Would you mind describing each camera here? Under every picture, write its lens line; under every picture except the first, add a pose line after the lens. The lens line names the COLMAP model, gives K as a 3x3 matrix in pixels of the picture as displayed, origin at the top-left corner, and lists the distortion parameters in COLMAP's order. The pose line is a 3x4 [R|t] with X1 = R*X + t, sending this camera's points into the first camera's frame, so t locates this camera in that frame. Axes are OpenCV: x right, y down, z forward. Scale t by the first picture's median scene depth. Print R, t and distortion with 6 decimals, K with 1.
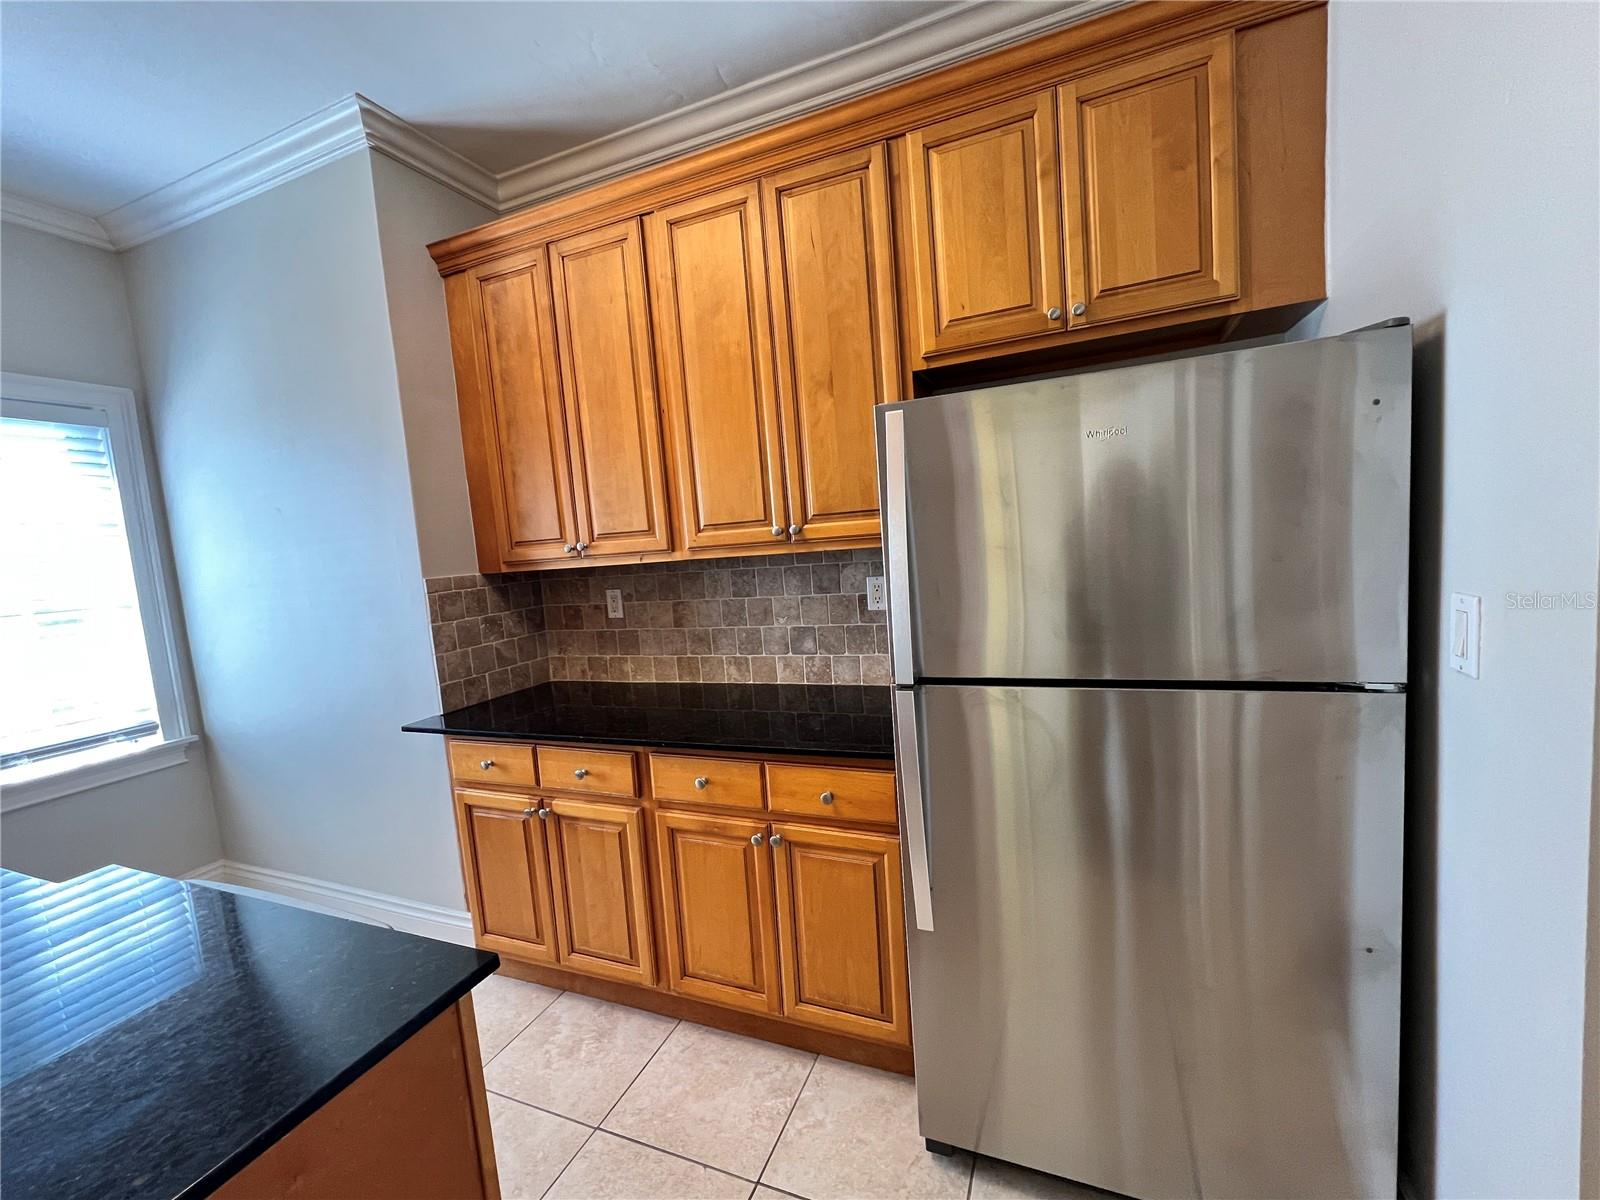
lens RADIAL K [[662.7, 0, 802.5], [0, 662.7, 594.3], [0, 0, 1]] dist [-0.000774, 0.000251]
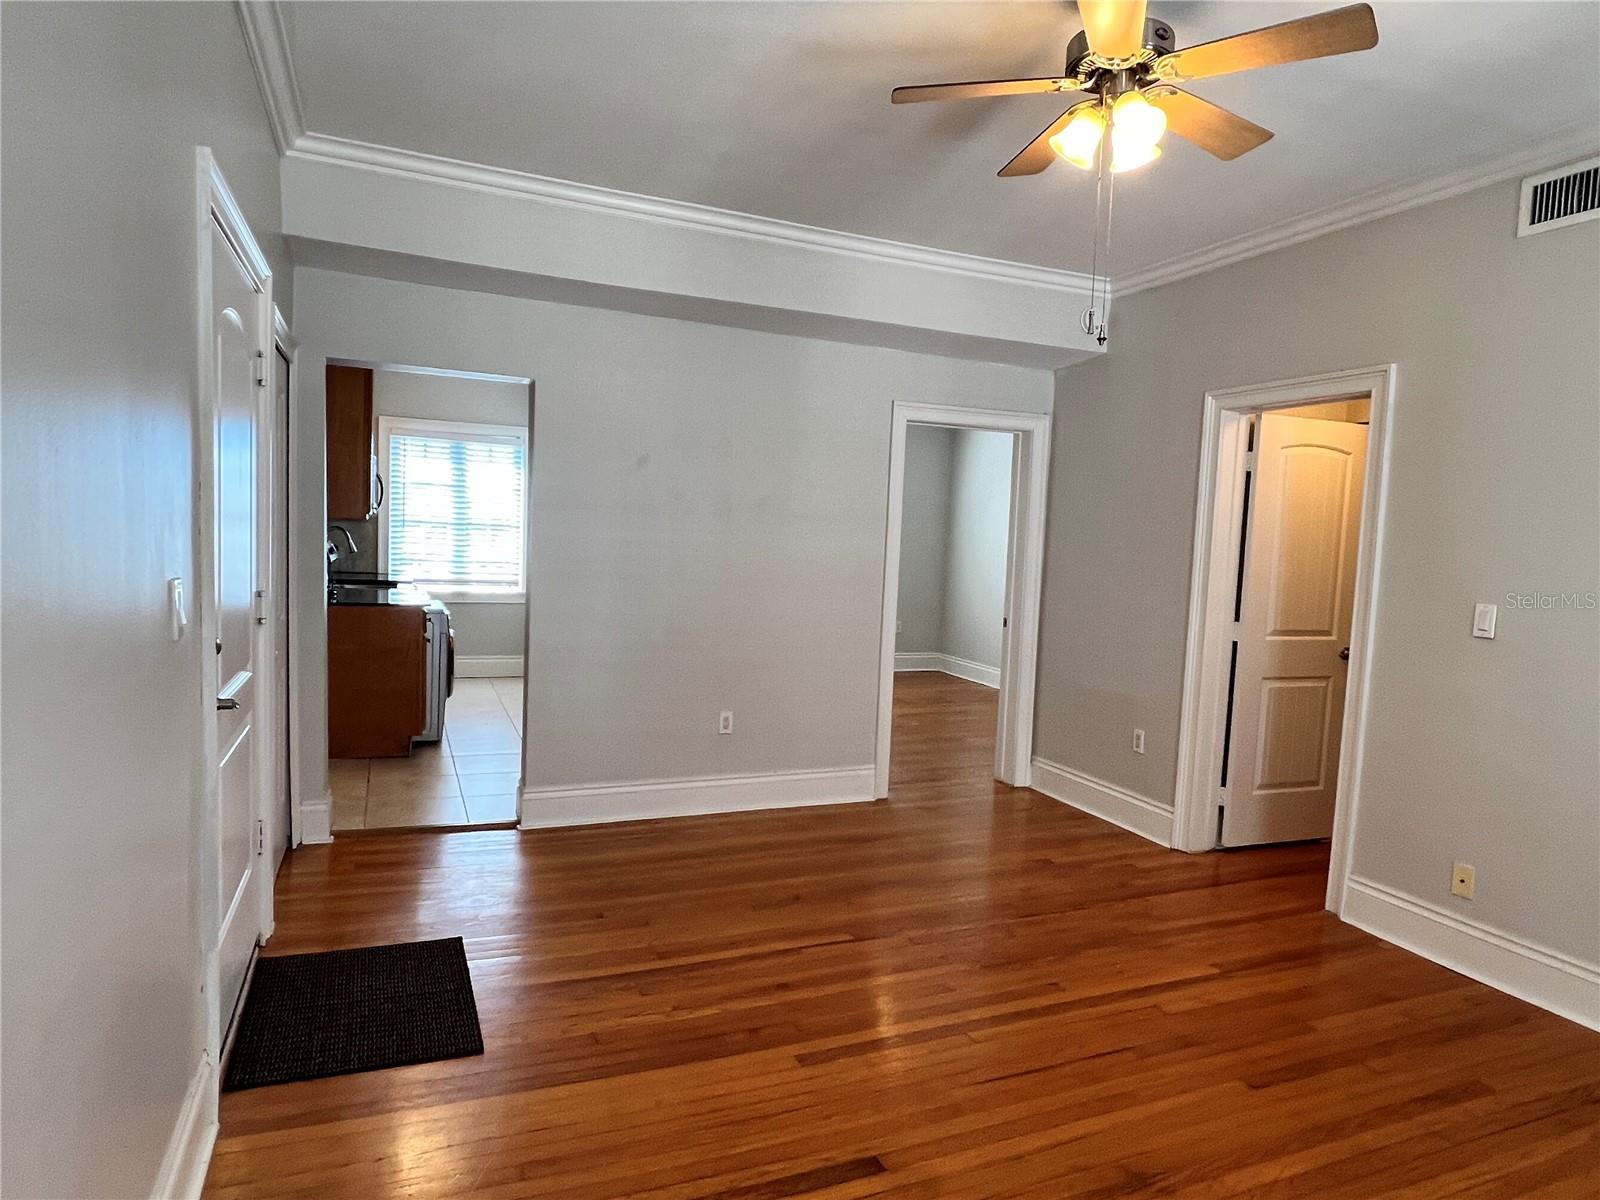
lens RADIAL K [[923.4, 0, 793.8], [0, 923.4, 606.8], [0, 0, 1]] dist [-0.001960, 0.000871]
pose [[0.695601, 0.160973, -0.700162, 2.108156], [-0.158348, 0.984960, 0.069133, -0.088739], [0.700760, 0.062781, 0.710629, -0.607034]]
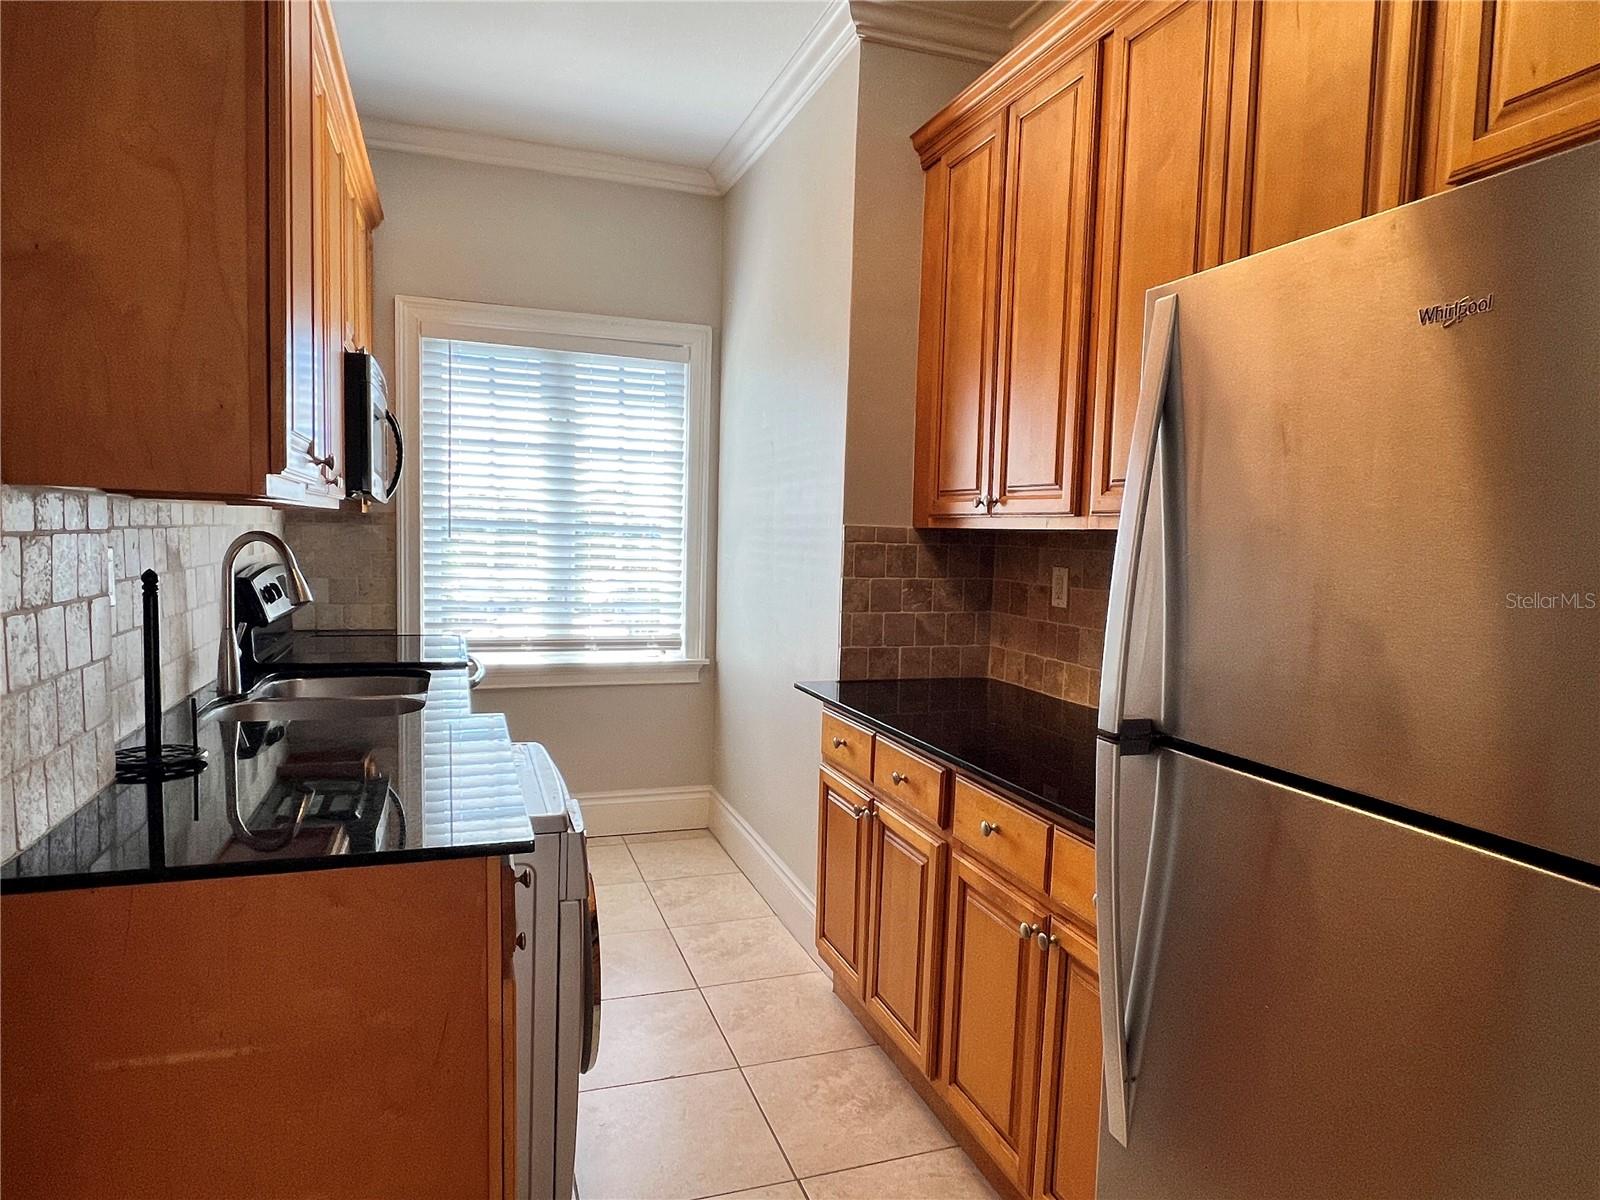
lens RADIAL K [[977.3, 0, 794.8], [0, 977.3, 599.1], [0, 0, 1]] dist [0.001818, -0.000805]
pose [[0.661877, 0.147334, -0.734991, 0.347852], [-0.143764, 0.987243, 0.068437, -0.004936], [0.735697, 0.060369, 0.674615, 0.081090]]
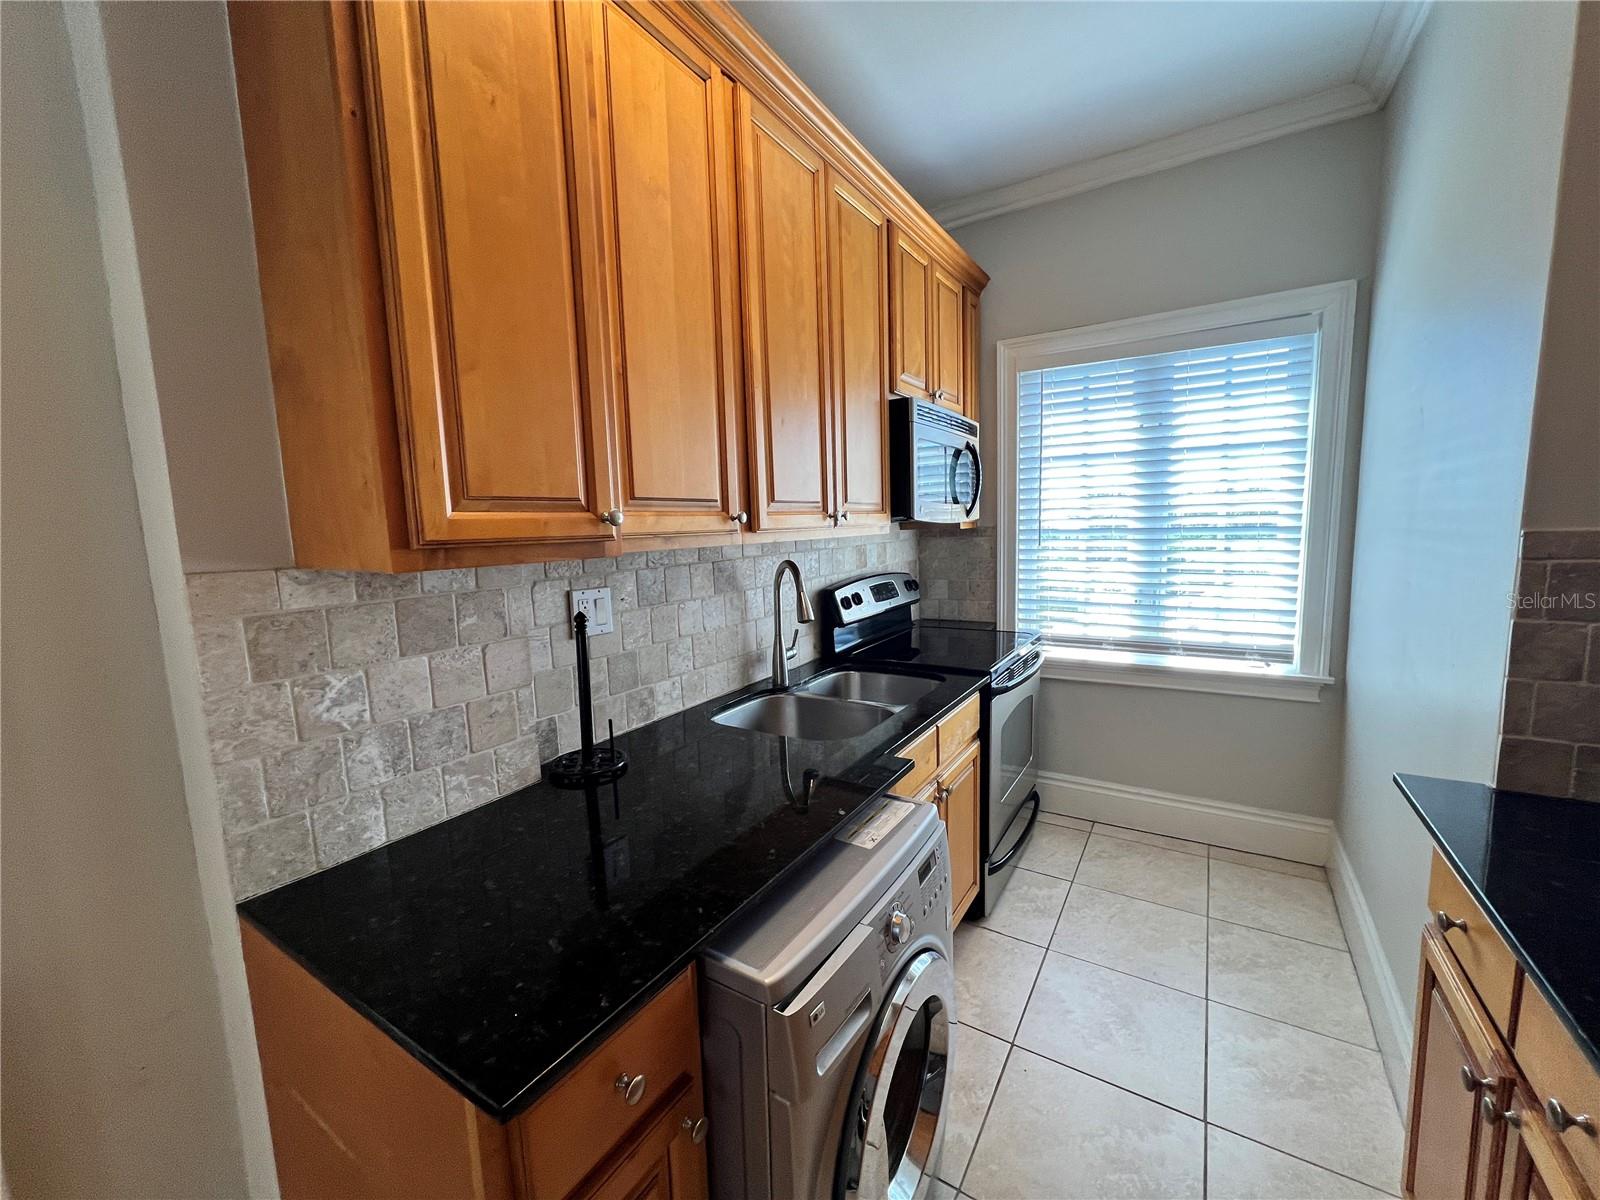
lens RADIAL K [[640.8, 0, 804.6], [0, 640.8, 603.8], [0, 0, 1]] dist [-0.001584, -0.000051]
pose [[-0.156855, 0.205788, -0.965944, 0.006649], [-0.041104, 0.975843, 0.214571, -0.049540], [0.986766, 0.073360, -0.144607, 0.517511]]
